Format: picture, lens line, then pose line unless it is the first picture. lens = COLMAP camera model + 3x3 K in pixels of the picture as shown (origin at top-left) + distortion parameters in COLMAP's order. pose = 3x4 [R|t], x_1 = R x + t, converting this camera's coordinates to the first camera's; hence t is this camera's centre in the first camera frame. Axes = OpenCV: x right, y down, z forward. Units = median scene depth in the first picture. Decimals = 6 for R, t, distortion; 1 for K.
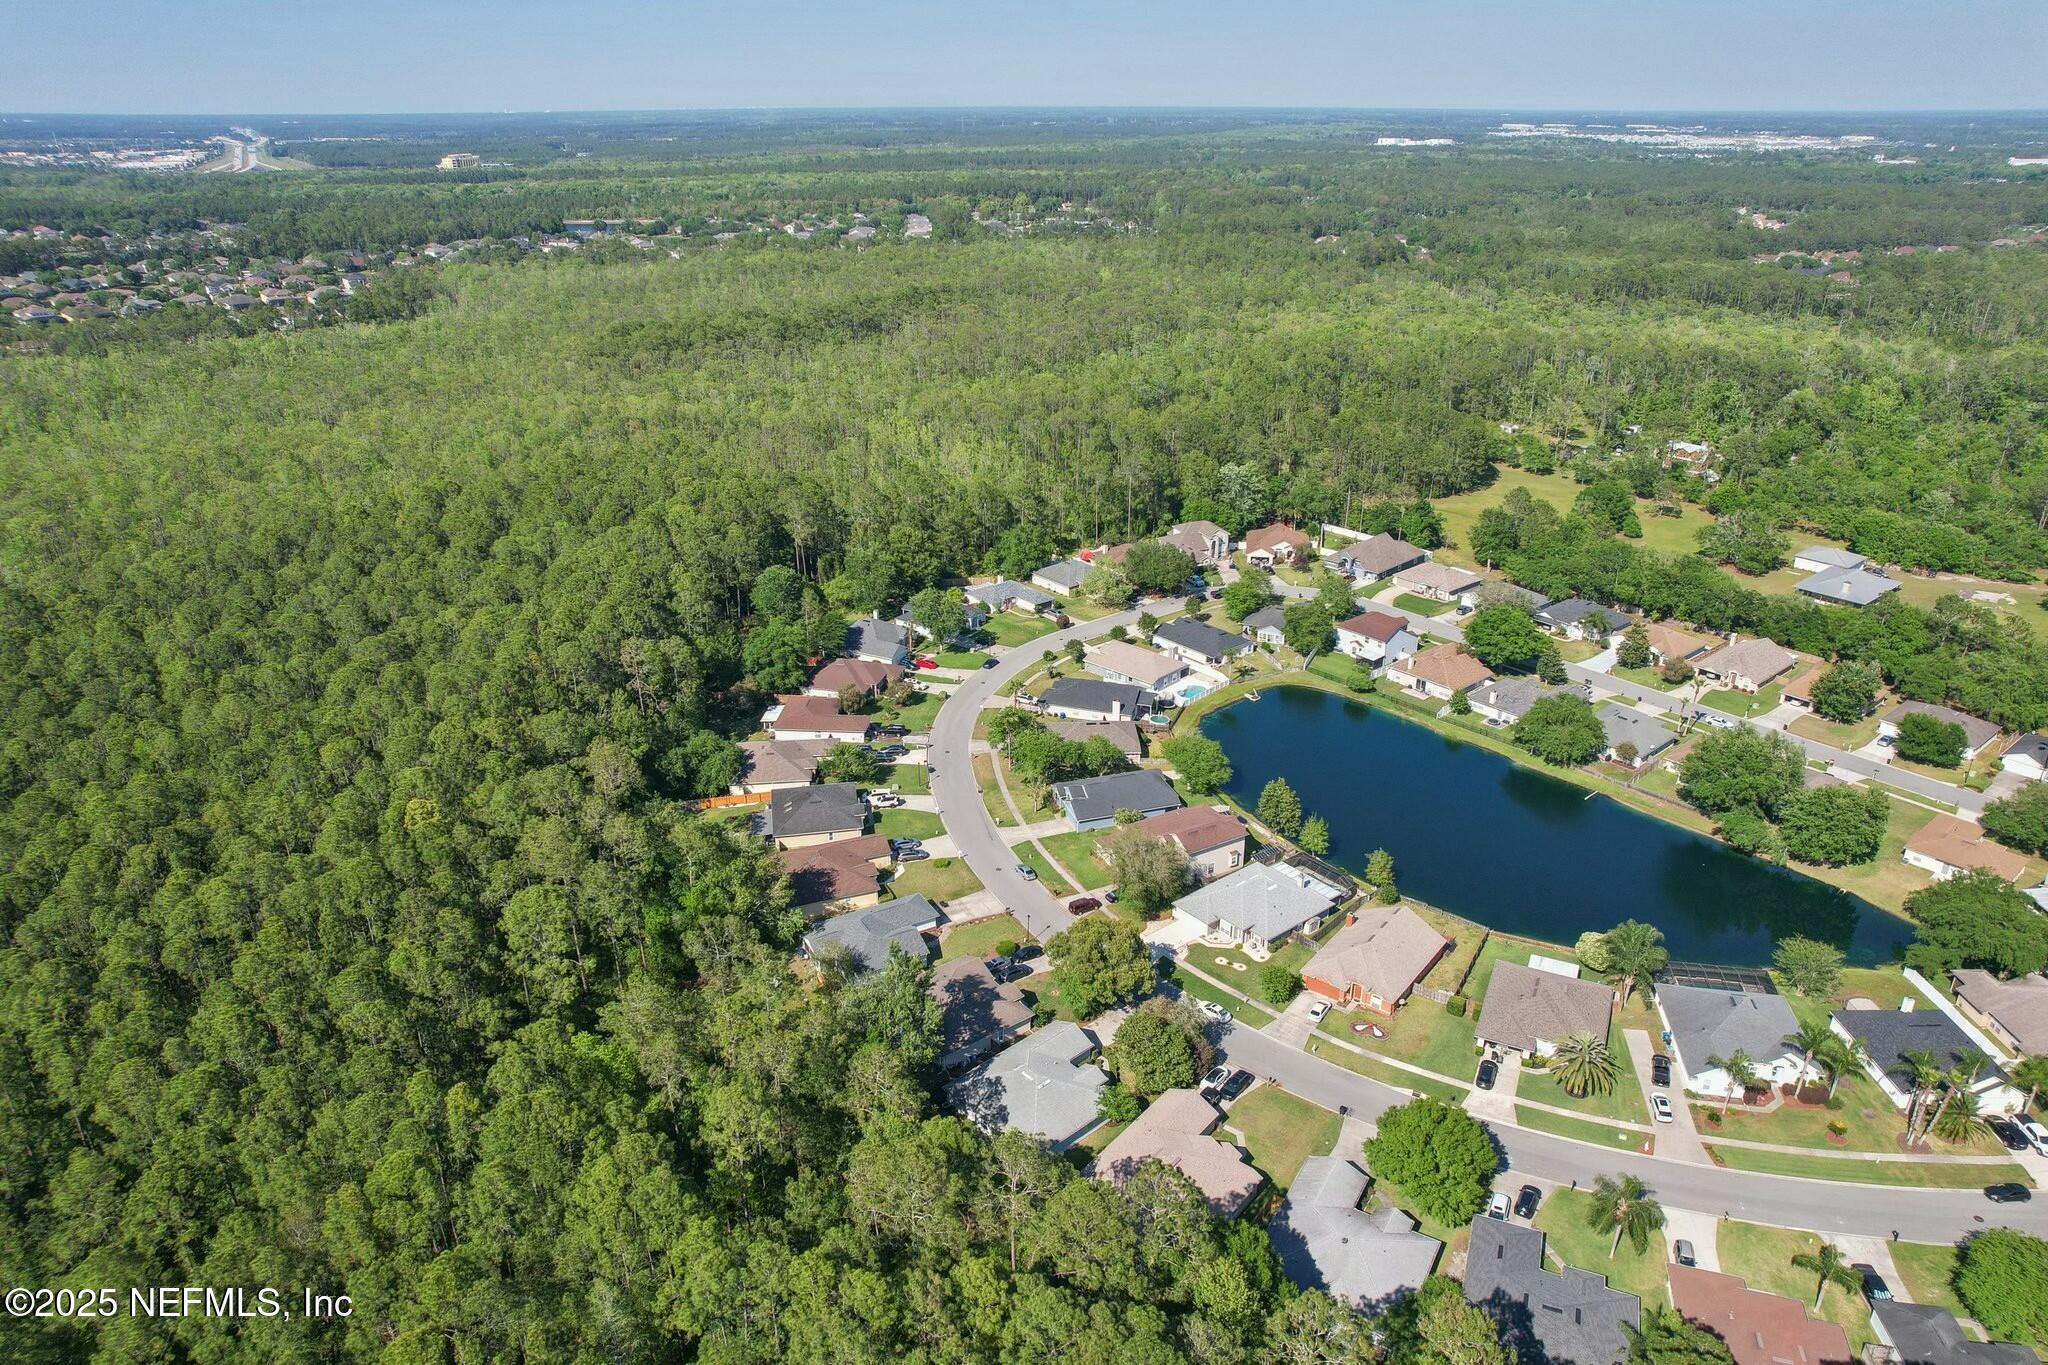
lens RADIAL K [[1324.4, 0, 1024.2], [0, 1324.4, 689.9], [0, 0, 1]] dist [-0.067761, 0.054873]
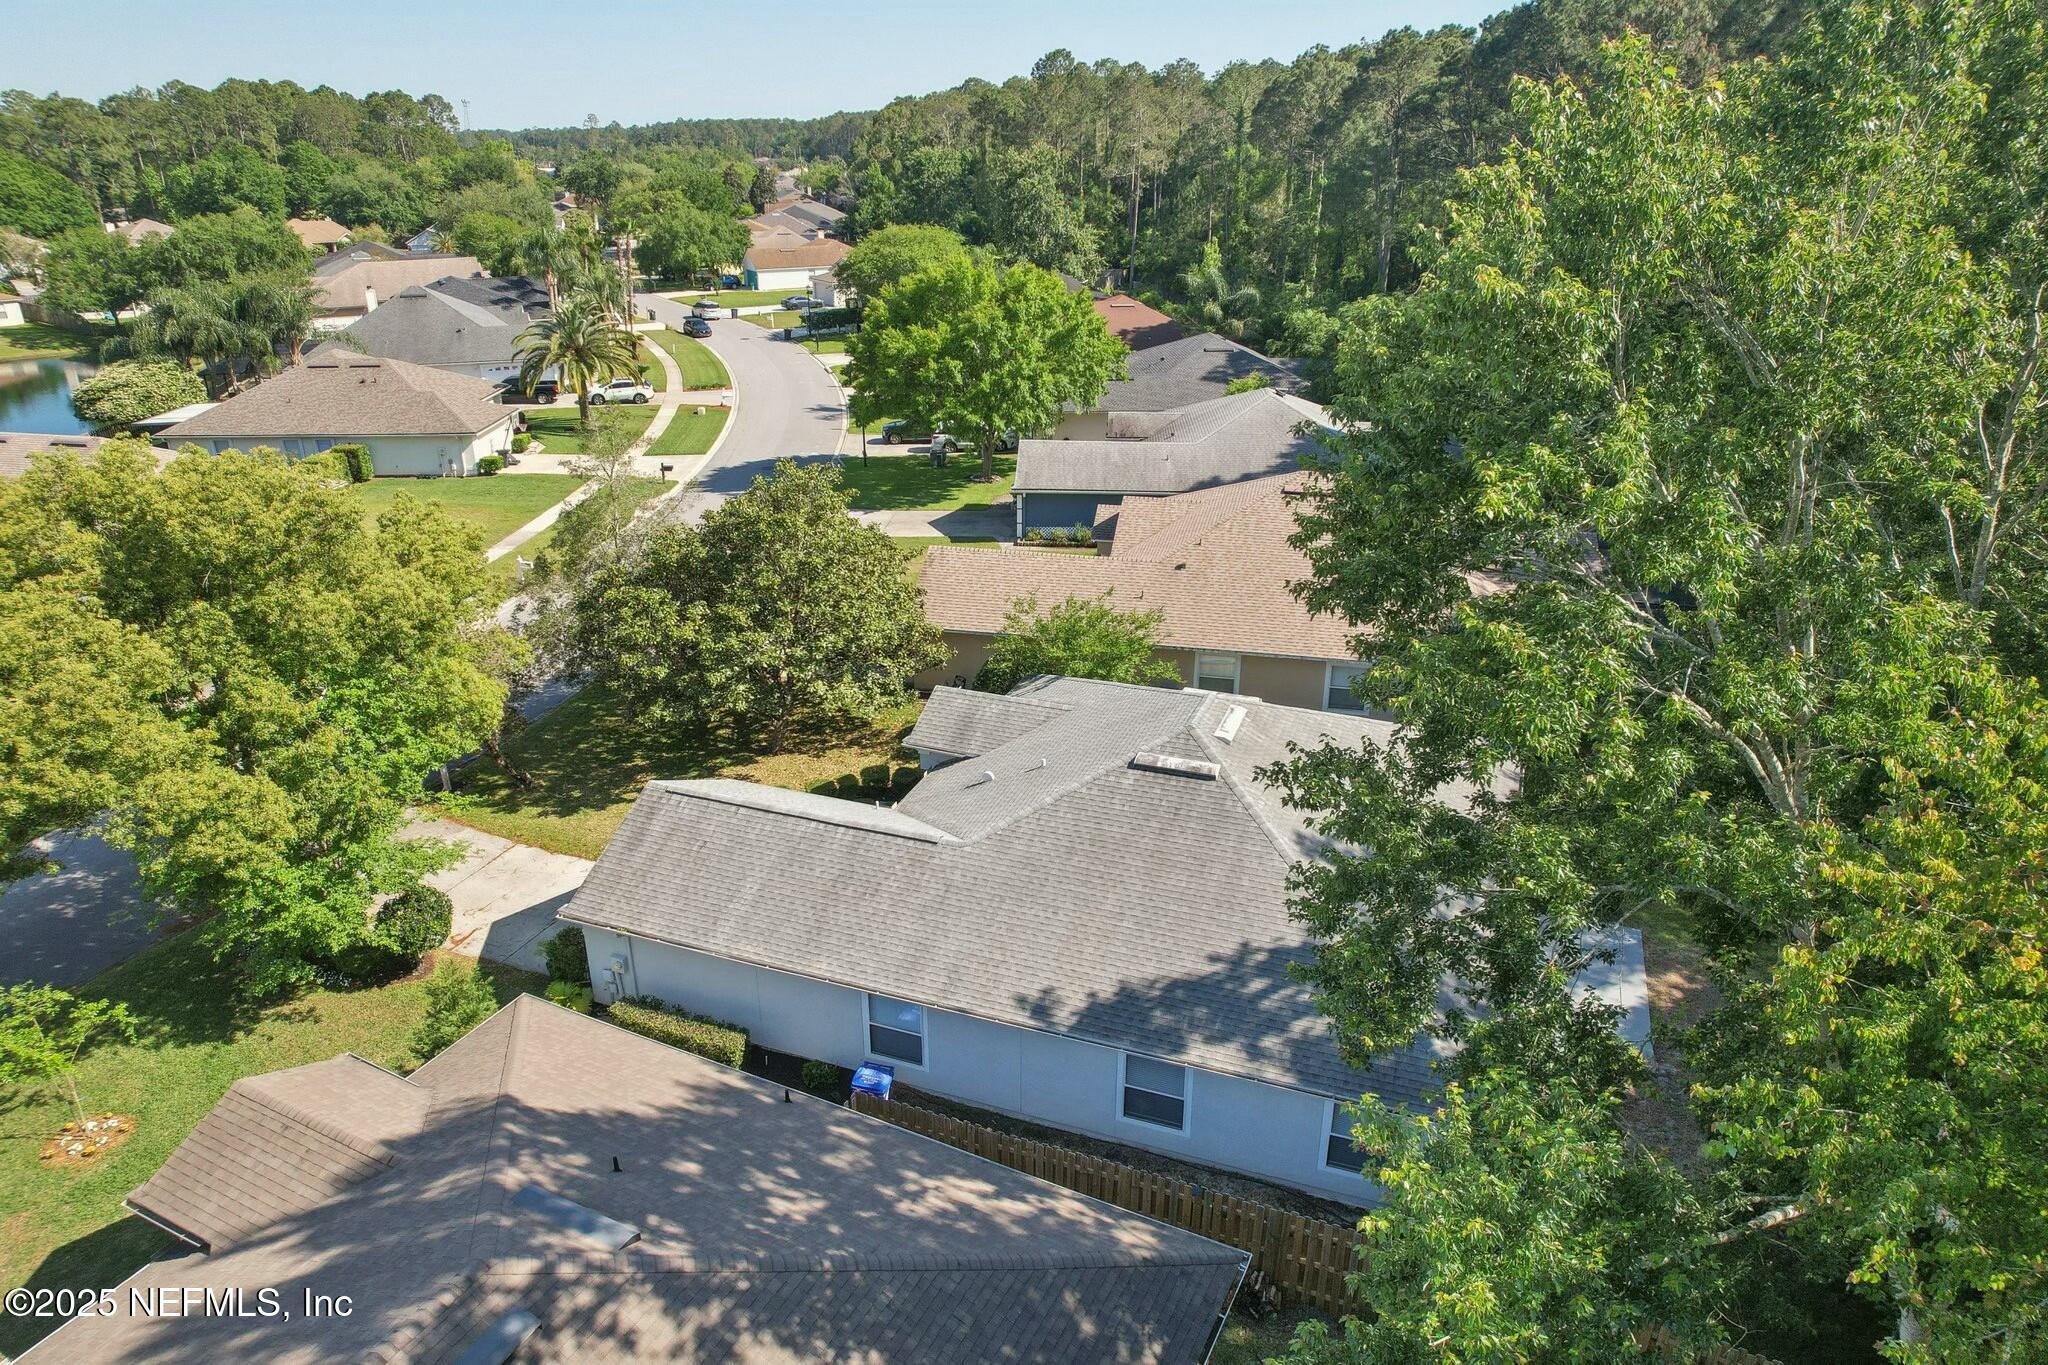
lens RADIAL K [[1324.4, 0, 1034.4], [0, 1324.4, 677.8], [0, 0, 1]] dist [-0.067761, 0.054873]
pose [[-0.460024, -0.335894, 0.821920, -0.100727], [0.357282, 0.777409, 0.517673, 0.132628], [-0.812851, 0.531799, -0.237618, 0.785176]]
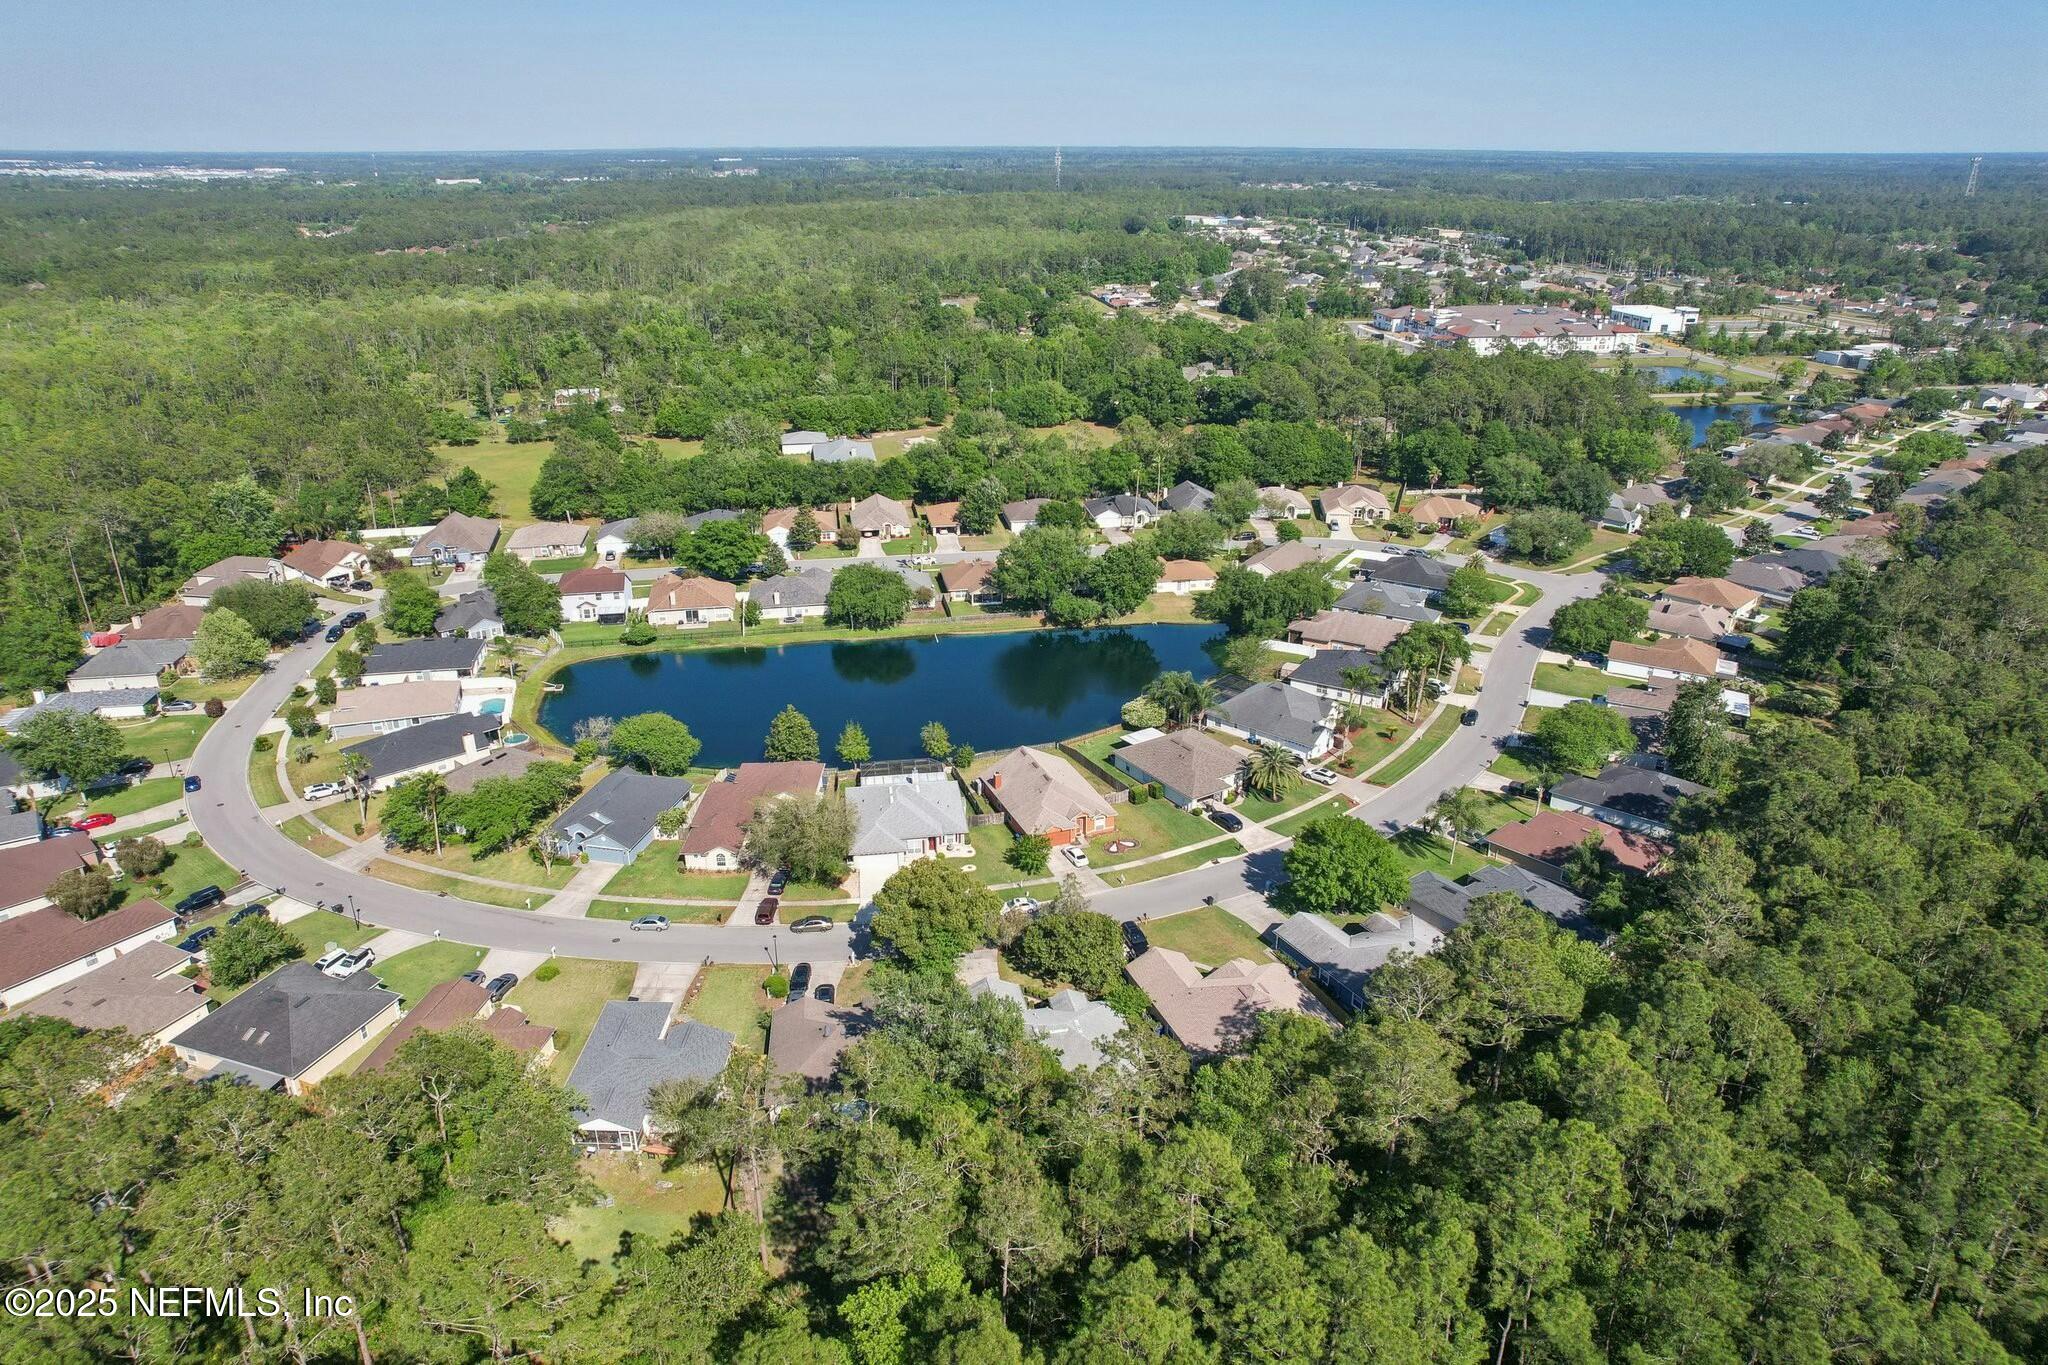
lens RADIAL K [[1324.4, 0, 1017.8], [0, 1324.4, 691.1], [0, 0, 1]] dist [-0.067761, 0.054873]
pose [[0.507144, -0.328966, 0.796610, -0.436053], [0.348101, 0.923728, 0.159849, -0.030245], [-0.788436, 0.196234, 0.582976, 0.369721]]
